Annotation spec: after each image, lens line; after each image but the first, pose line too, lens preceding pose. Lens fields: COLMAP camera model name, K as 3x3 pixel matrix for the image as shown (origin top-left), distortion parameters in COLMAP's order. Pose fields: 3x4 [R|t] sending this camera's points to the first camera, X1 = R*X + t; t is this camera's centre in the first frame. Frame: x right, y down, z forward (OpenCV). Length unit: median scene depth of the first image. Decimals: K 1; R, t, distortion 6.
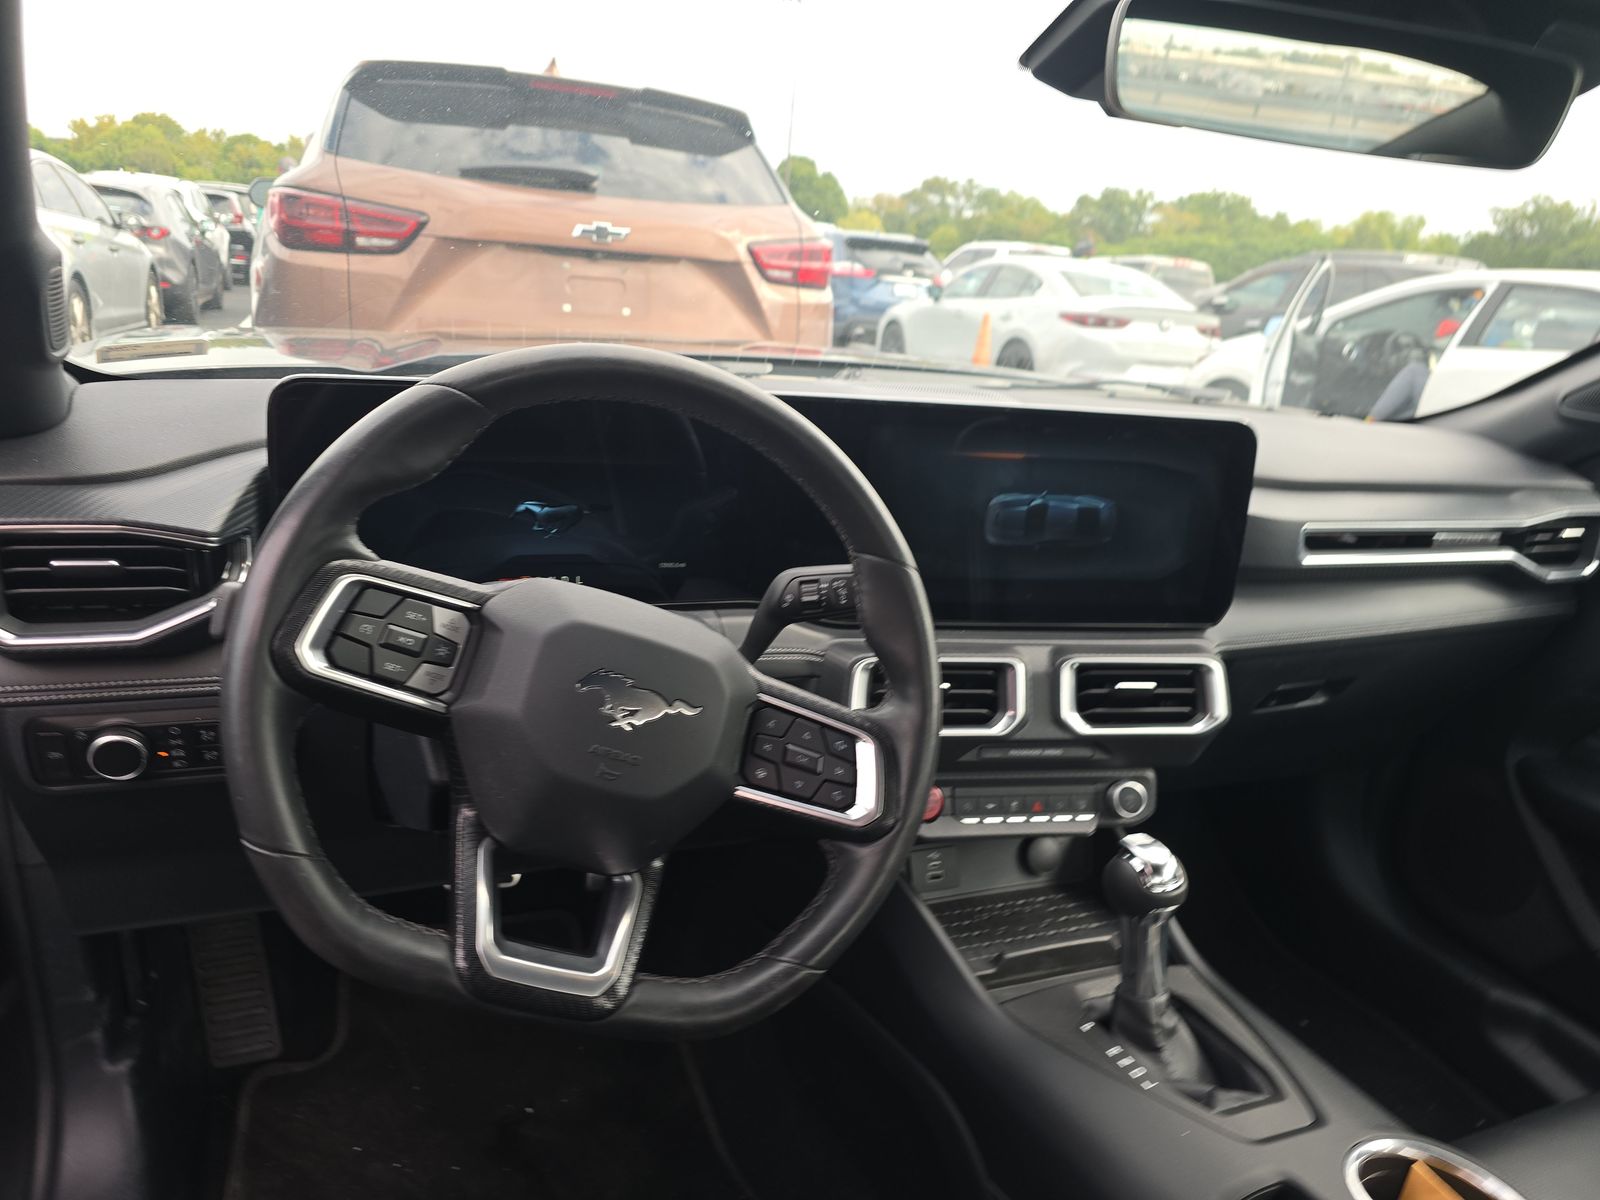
lens RADIAL K [[1086.0, 0, 800.0], [0, 1086.0, 600.0], [0, 0, 1]] dist [0.005144, 0.001156]
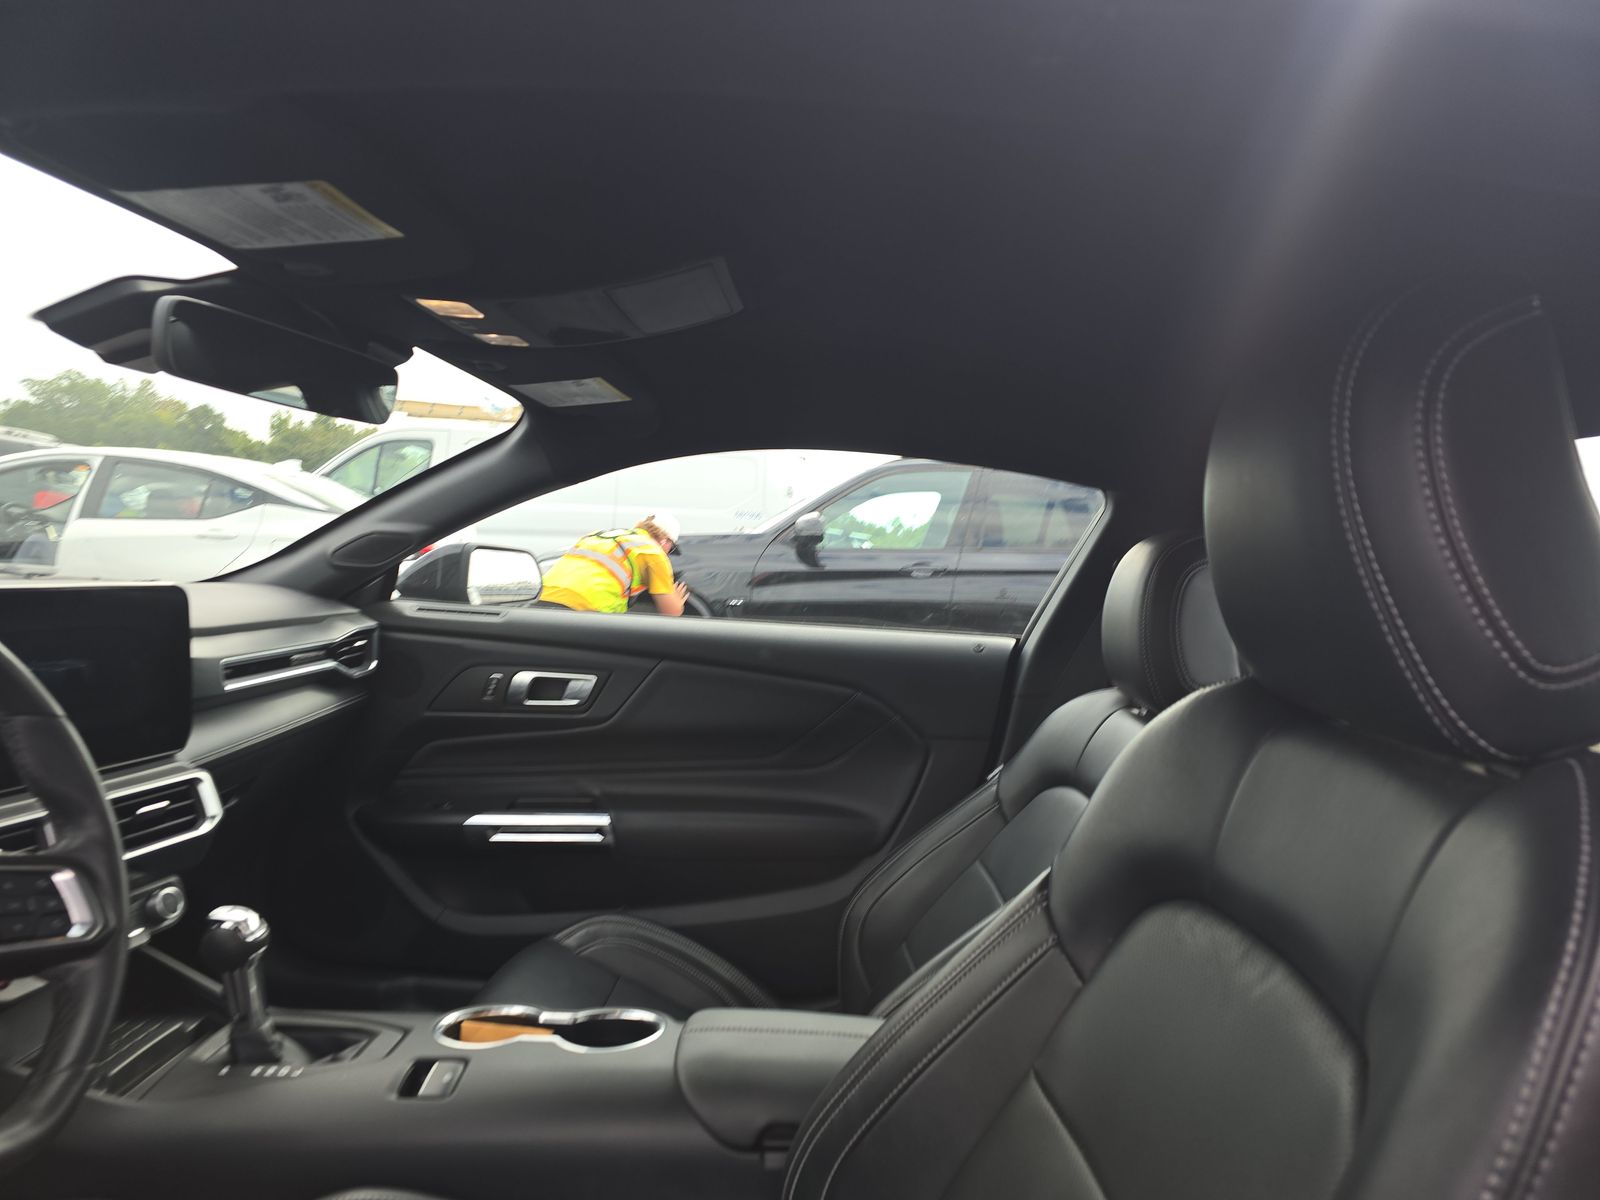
lens RADIAL K [[1086.0, 0, 800.0], [0, 1086.0, 600.0], [0, 0, 1]] dist [0.005144, 0.001156]
pose [[0.404091, -0.101995, 0.909015, -0.561761], [0.235335, 0.971904, 0.004436, 0.022734], [-0.883928, 0.212130, 0.416741, -0.212654]]
